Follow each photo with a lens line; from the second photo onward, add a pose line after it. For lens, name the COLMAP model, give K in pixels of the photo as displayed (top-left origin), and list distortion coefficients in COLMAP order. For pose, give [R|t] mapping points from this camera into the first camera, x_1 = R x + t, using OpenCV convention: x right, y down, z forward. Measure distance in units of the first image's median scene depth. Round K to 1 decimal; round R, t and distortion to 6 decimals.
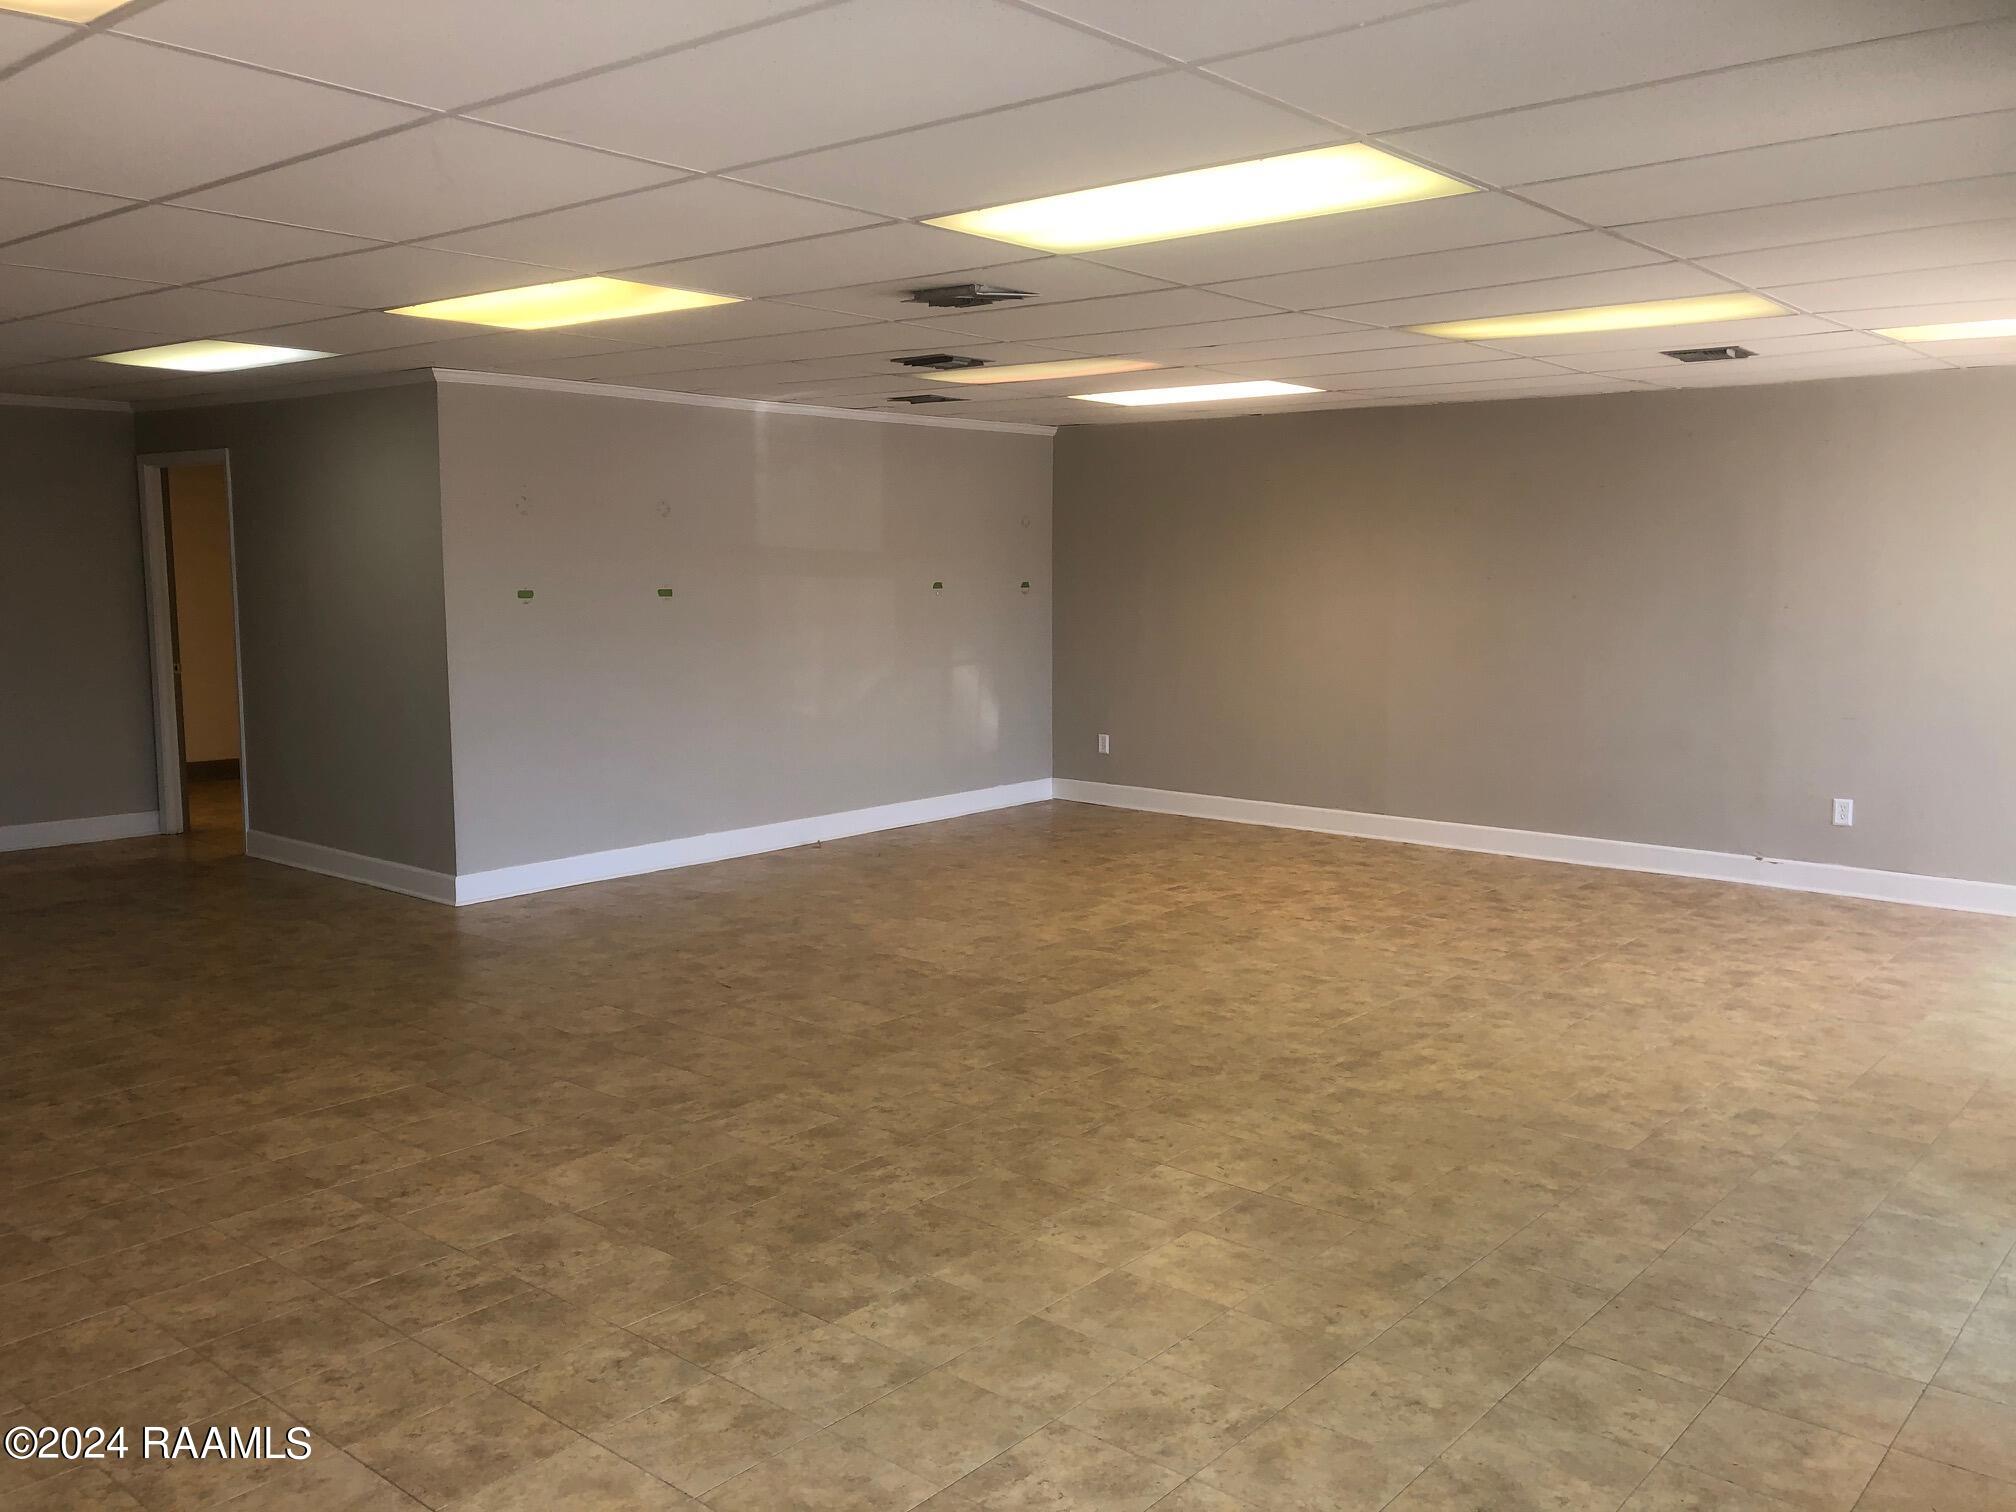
lens RADIAL K [[1684.3, 0, 1008.0], [0, 1684.3, 756.0], [0, 0, 1]] dist [0.105800, -0.352872]
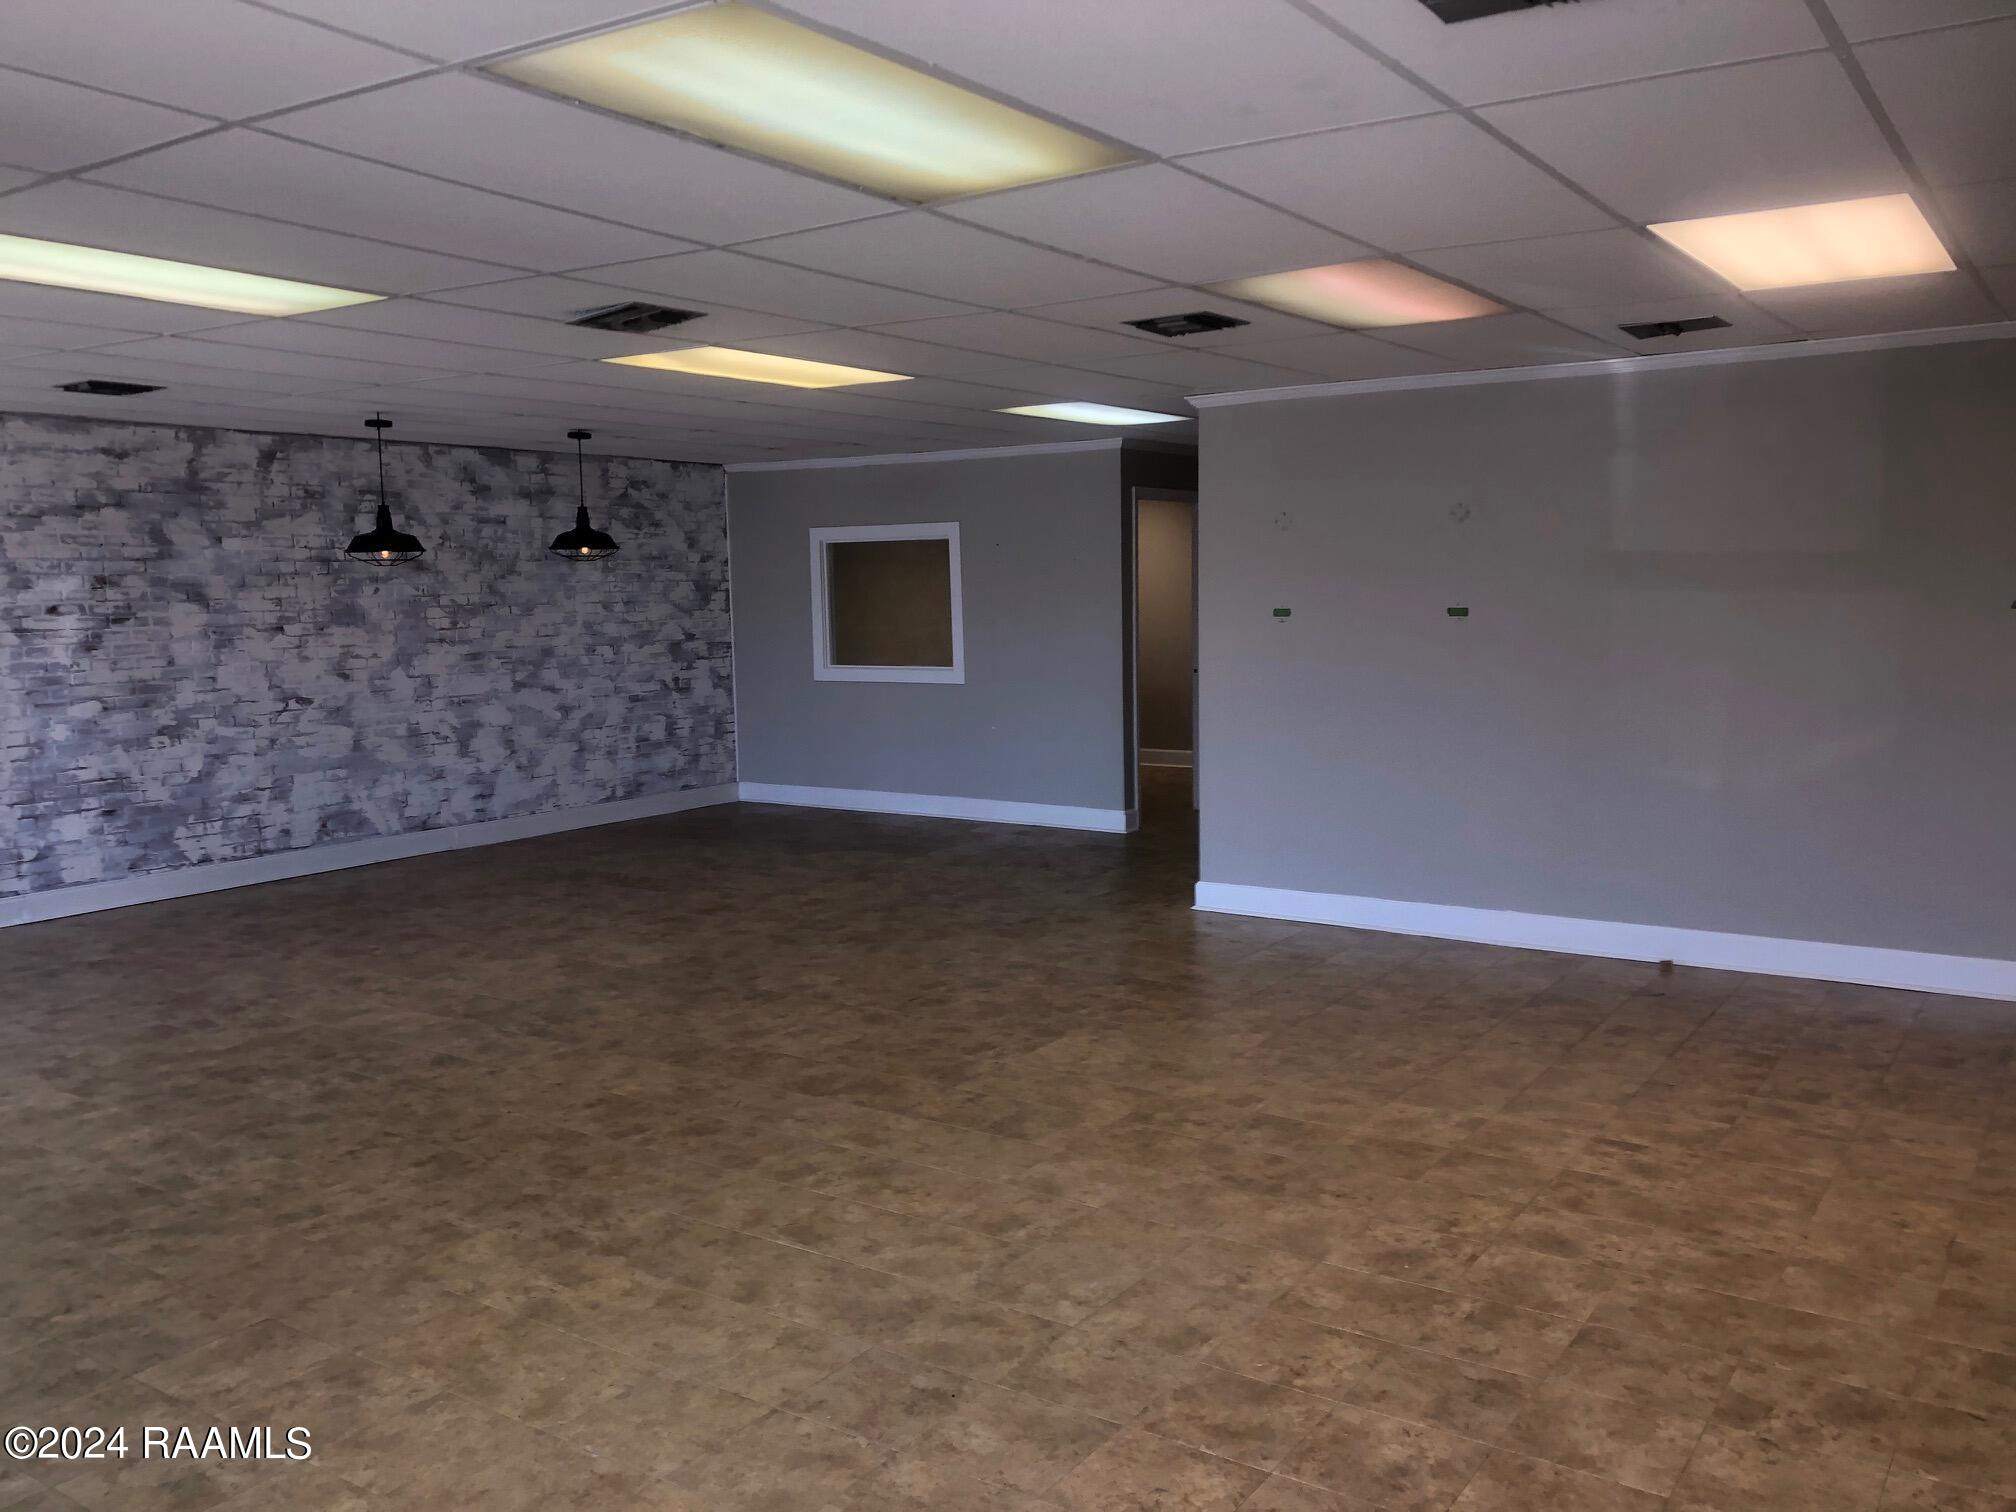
lens RADIAL K [[1665.9, 0, 1008.0], [0, 1665.9, 756.0], [0, 0, 1]] dist [0.027344, -0.001267]
pose [[0.095405, 0.102692, -0.990127, 0.997704], [-0.104531, 0.990199, 0.092627, -0.131752], [0.989935, 0.094662, 0.105204, 1.151006]]
